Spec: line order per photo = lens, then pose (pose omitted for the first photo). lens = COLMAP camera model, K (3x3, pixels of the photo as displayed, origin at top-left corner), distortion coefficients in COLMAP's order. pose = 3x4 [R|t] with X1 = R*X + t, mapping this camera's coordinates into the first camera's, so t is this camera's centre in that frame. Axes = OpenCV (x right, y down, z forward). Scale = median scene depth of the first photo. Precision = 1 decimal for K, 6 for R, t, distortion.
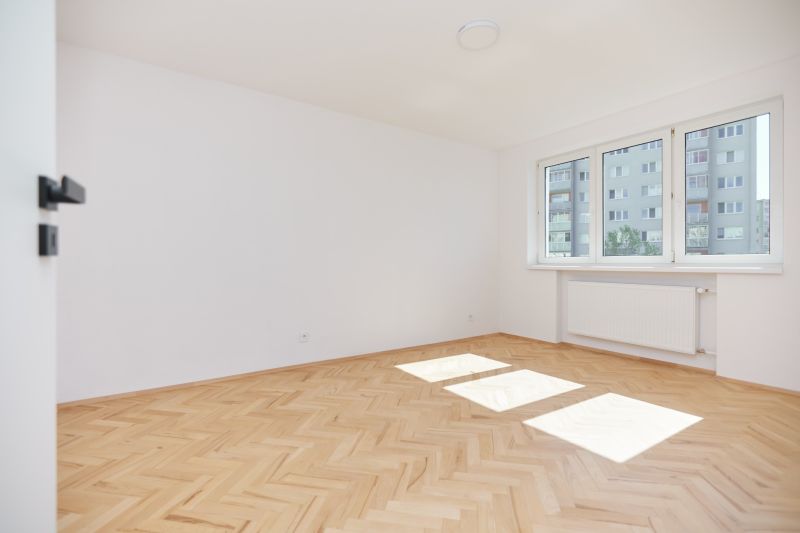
lens RADIAL K [[354.4, 0, 400.0], [0, 354.4, 266.5], [0, 0, 1]] dist [-0.001592, -0.000409]
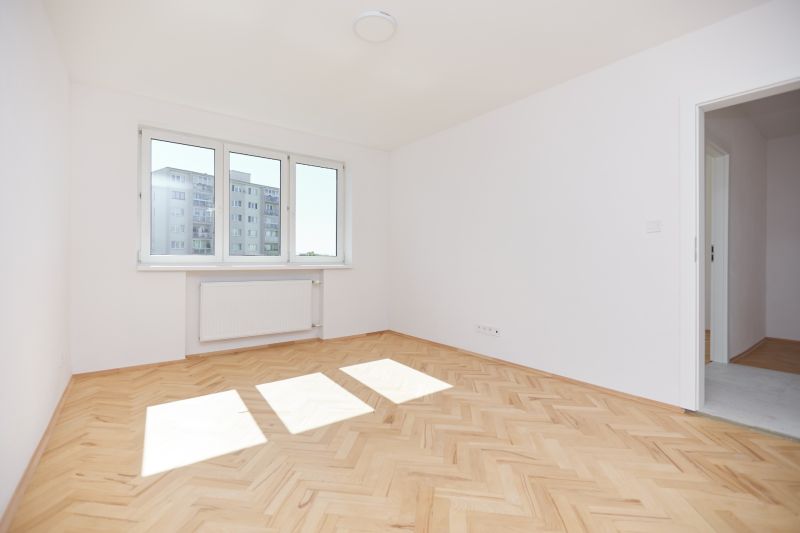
lens RADIAL K [[353.3, 0, 397.1], [0, 353.3, 255.7], [0, 0, 1]] dist [0.019740, 0.000095]
pose [[-0.008968, 0.011463, 0.999894, -0.644207], [0.010268, 0.999883, -0.011371, -0.017598], [-0.999907, 0.010165, -0.009084, 0.820041]]
